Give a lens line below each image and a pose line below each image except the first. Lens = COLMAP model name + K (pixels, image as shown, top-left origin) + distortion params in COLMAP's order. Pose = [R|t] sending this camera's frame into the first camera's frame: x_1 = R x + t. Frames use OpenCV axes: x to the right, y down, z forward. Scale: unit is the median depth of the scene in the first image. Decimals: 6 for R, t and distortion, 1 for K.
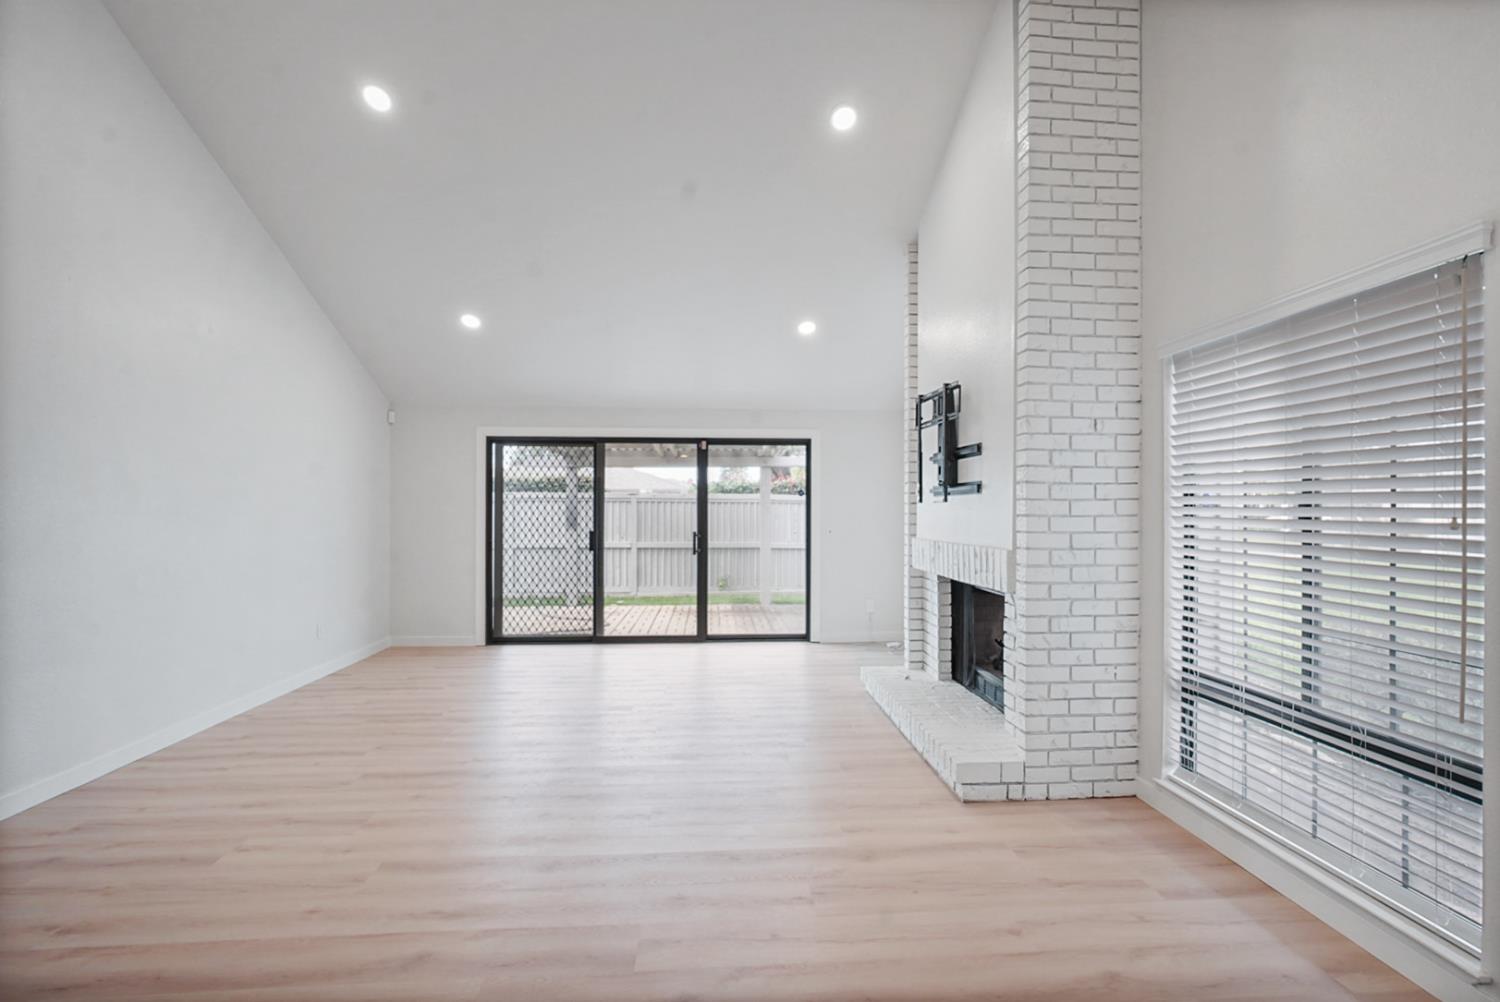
lens RADIAL K [[660.2, 0, 747.9], [0, 660.2, 502.2], [0, 0, 1]] dist [-0.008148, 0.001917]
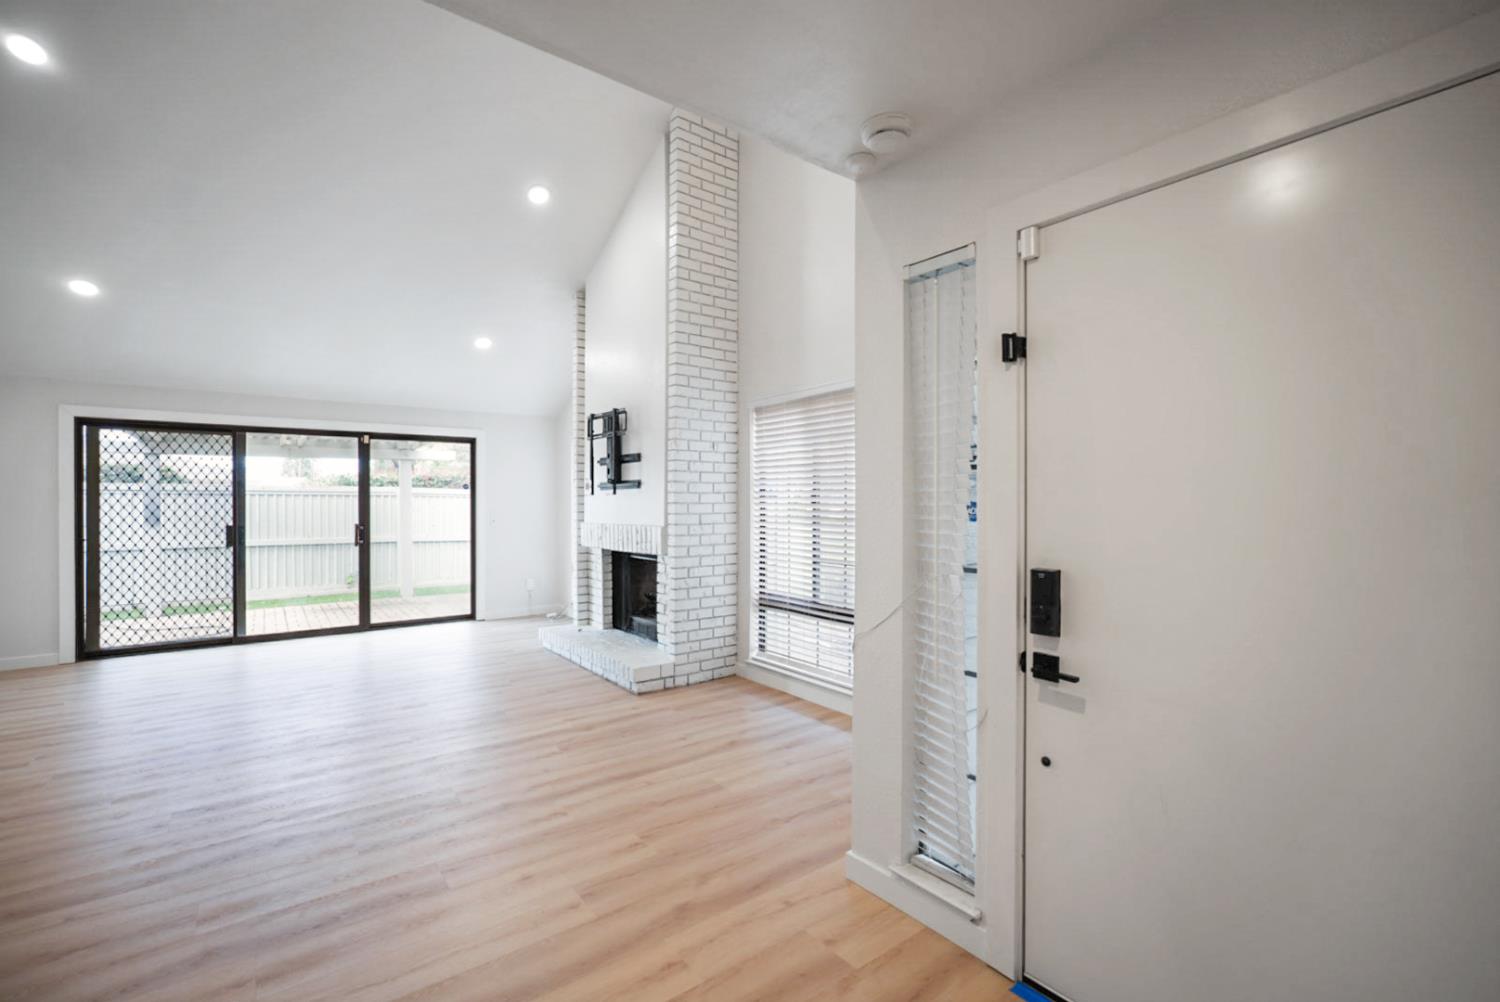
lens RADIAL K [[660.2, 0, 750.1], [0, 660.2, 500.0], [0, 0, 1]] dist [-0.008148, 0.001917]
pose [[0.834379, -0.002906, 0.551183, -0.219520], [-0.000193, 0.999985, 0.005563, 0.003640], [-0.551191, -0.004748, 0.834366, -0.300190]]
